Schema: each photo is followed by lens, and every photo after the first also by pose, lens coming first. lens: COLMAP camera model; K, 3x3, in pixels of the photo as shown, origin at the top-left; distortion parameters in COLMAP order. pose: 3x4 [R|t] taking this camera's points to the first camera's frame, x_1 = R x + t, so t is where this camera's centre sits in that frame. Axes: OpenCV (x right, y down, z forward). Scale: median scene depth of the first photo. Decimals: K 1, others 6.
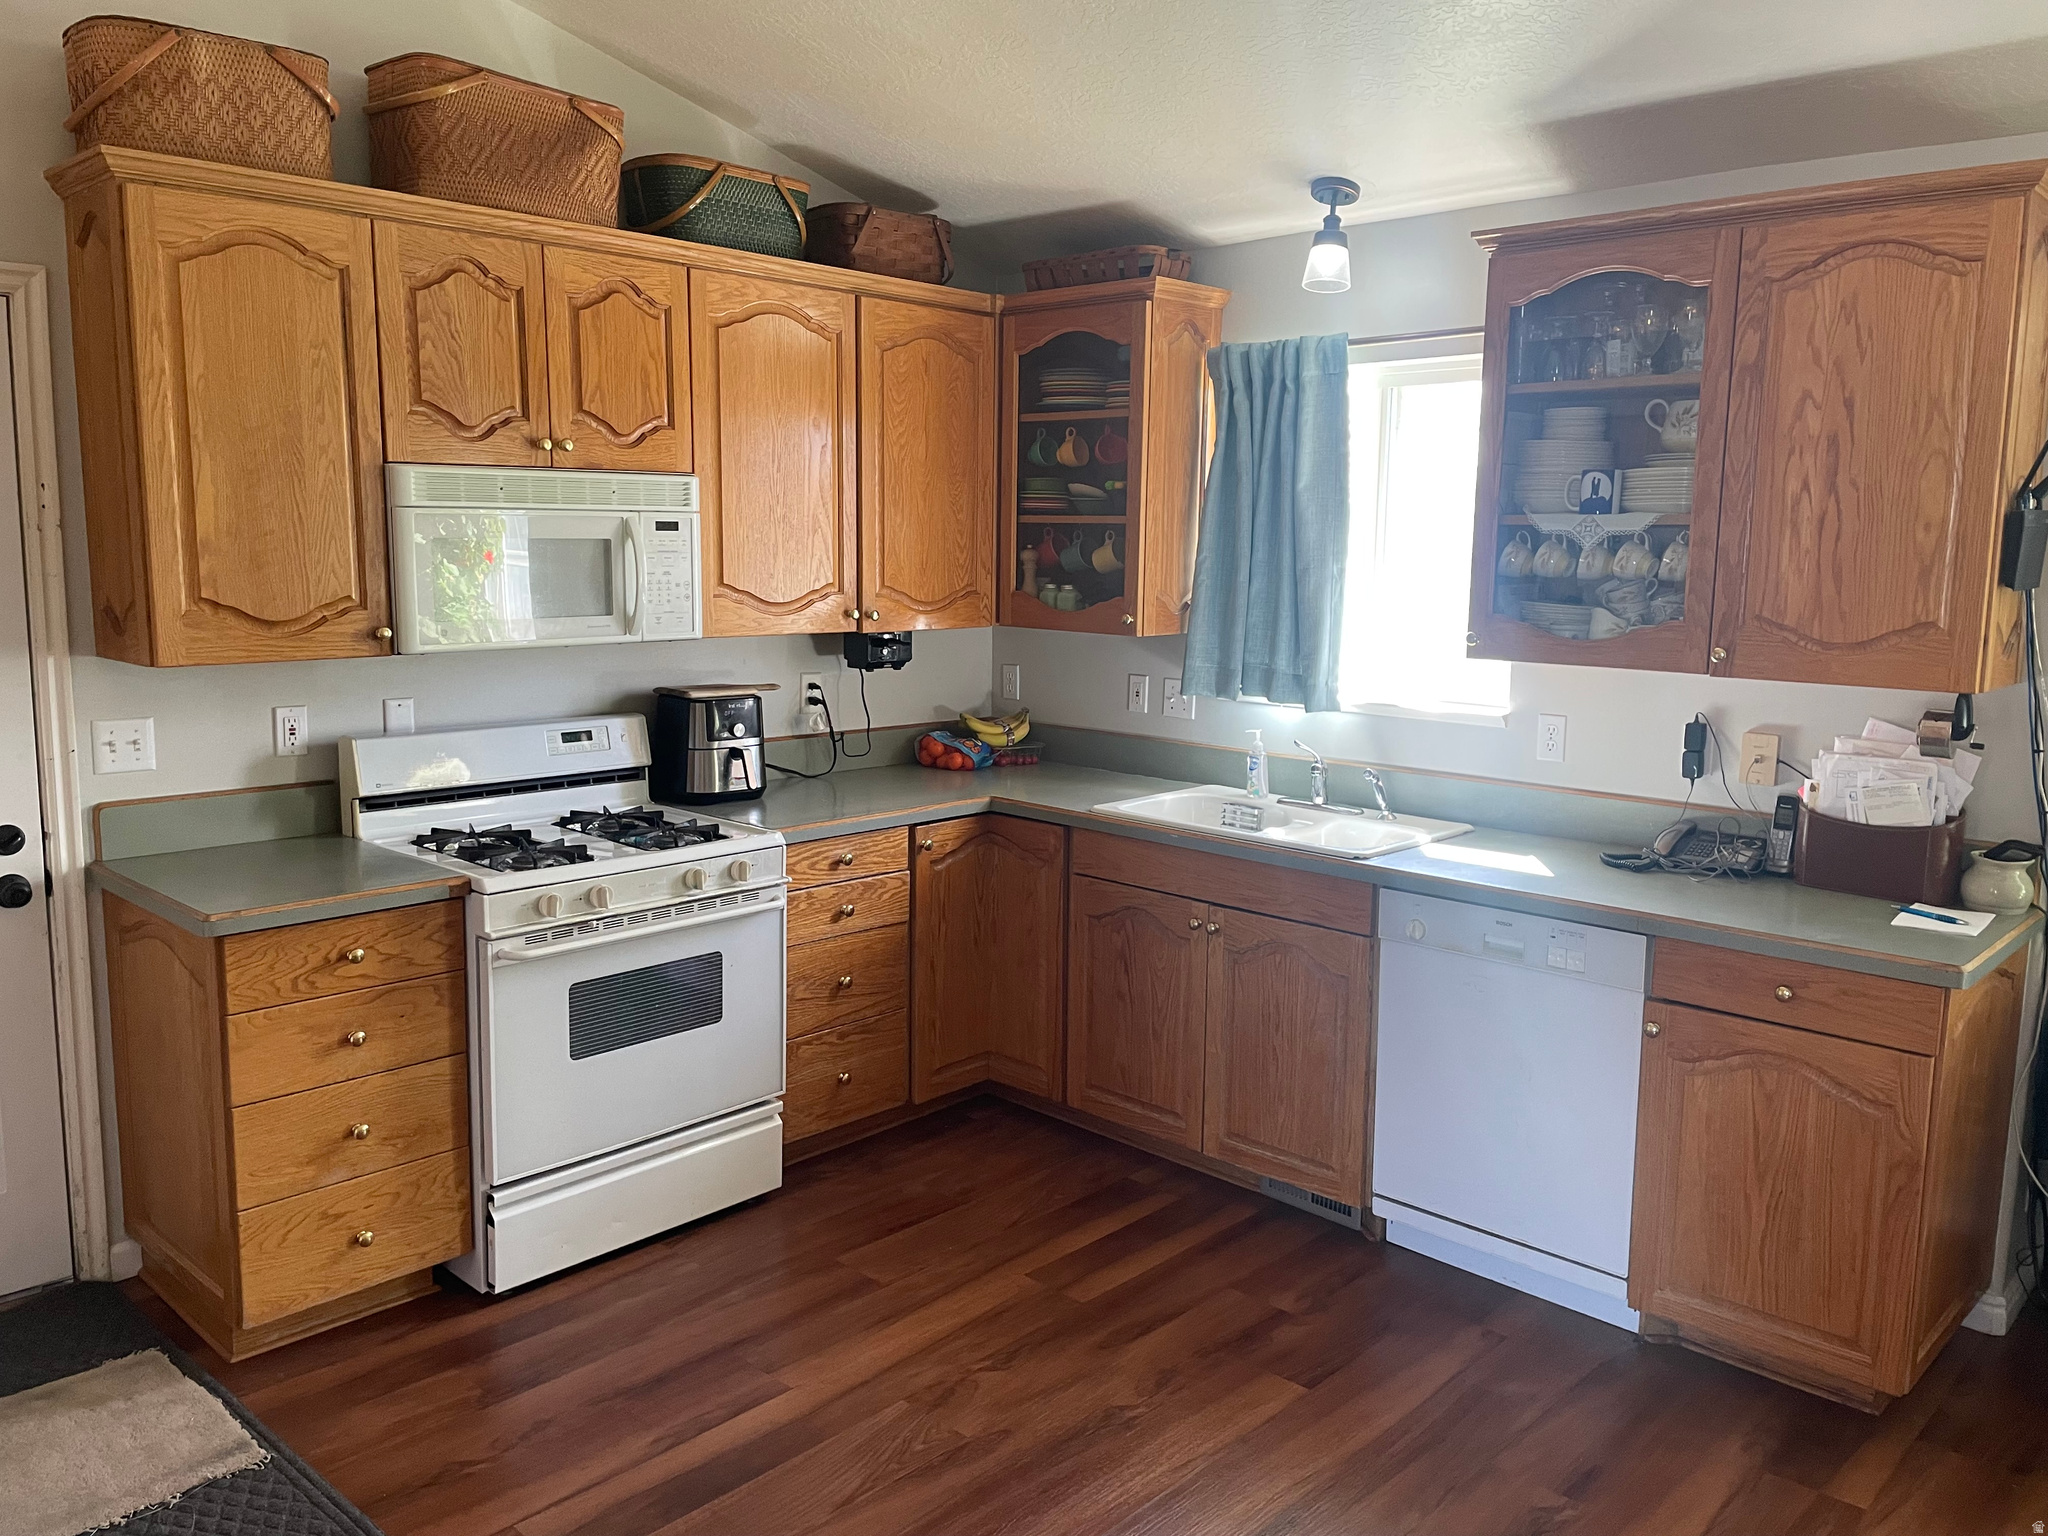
lens RADIAL K [[1584.1, 0, 1021.9], [0, 1584.1, 741.7], [0, 0, 1]] dist [0.085103, -0.102282]
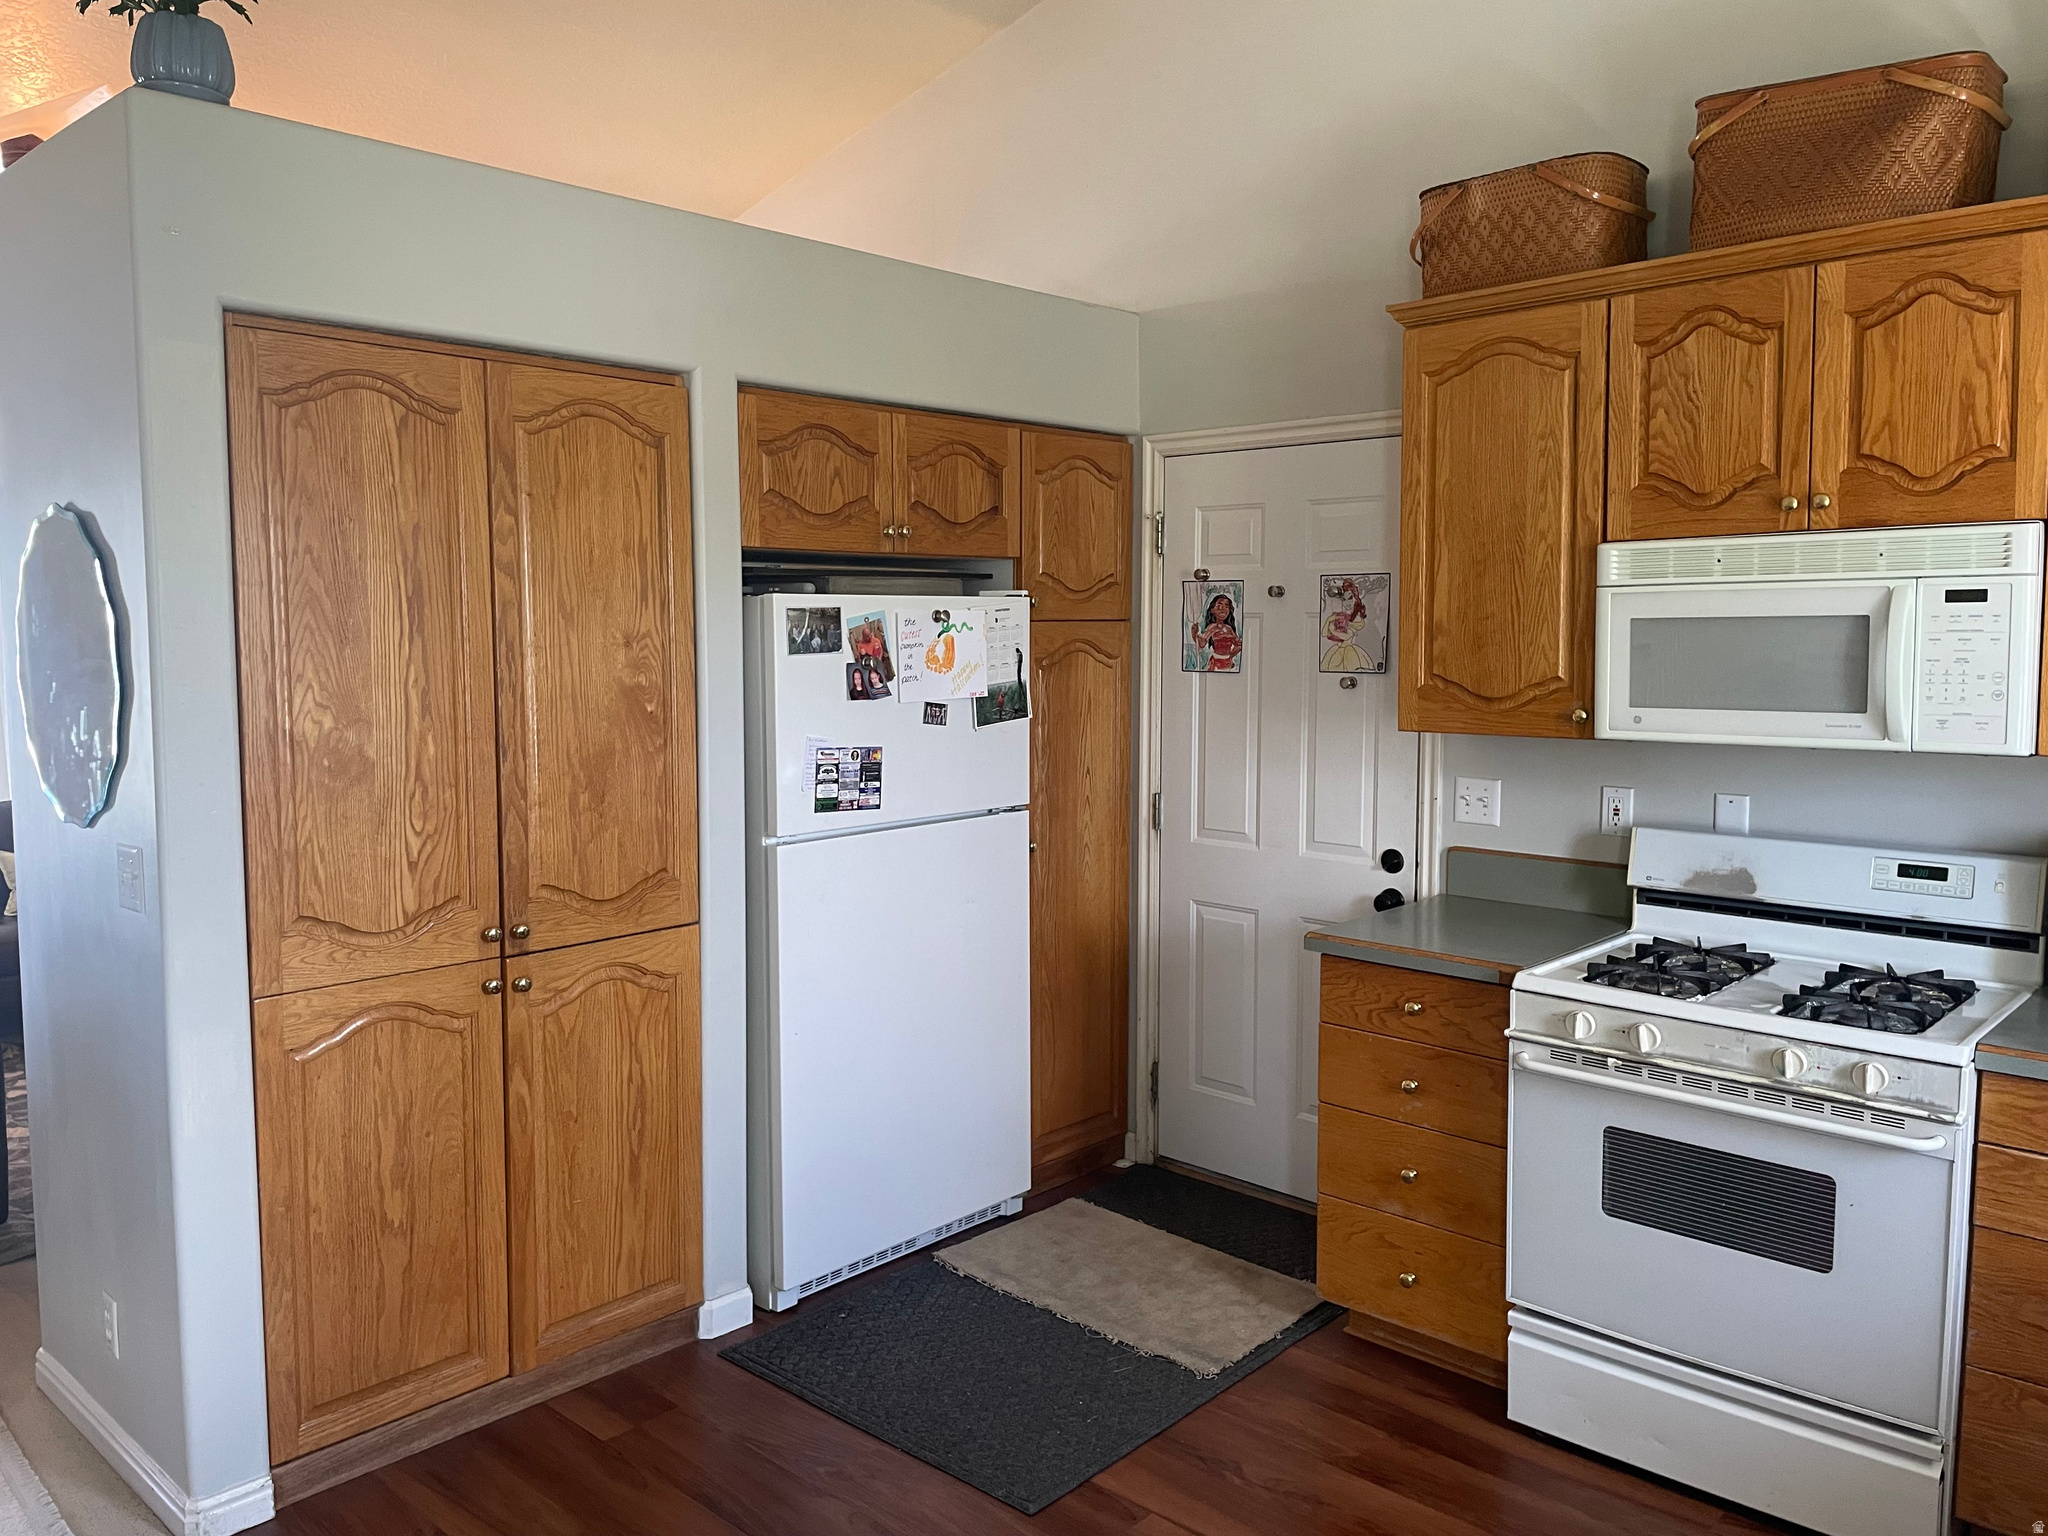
lens RADIAL K [[1519.2, 0, 1021.7], [0, 1519.2, 735.9], [0, 0, 1]] dist [0.109400, -0.141273]
pose [[0.007334, 0.059058, -0.998228, 0.538324], [-0.127996, 0.990098, 0.057637, -0.065316], [0.991748, 0.127347, 0.014821, 0.641895]]
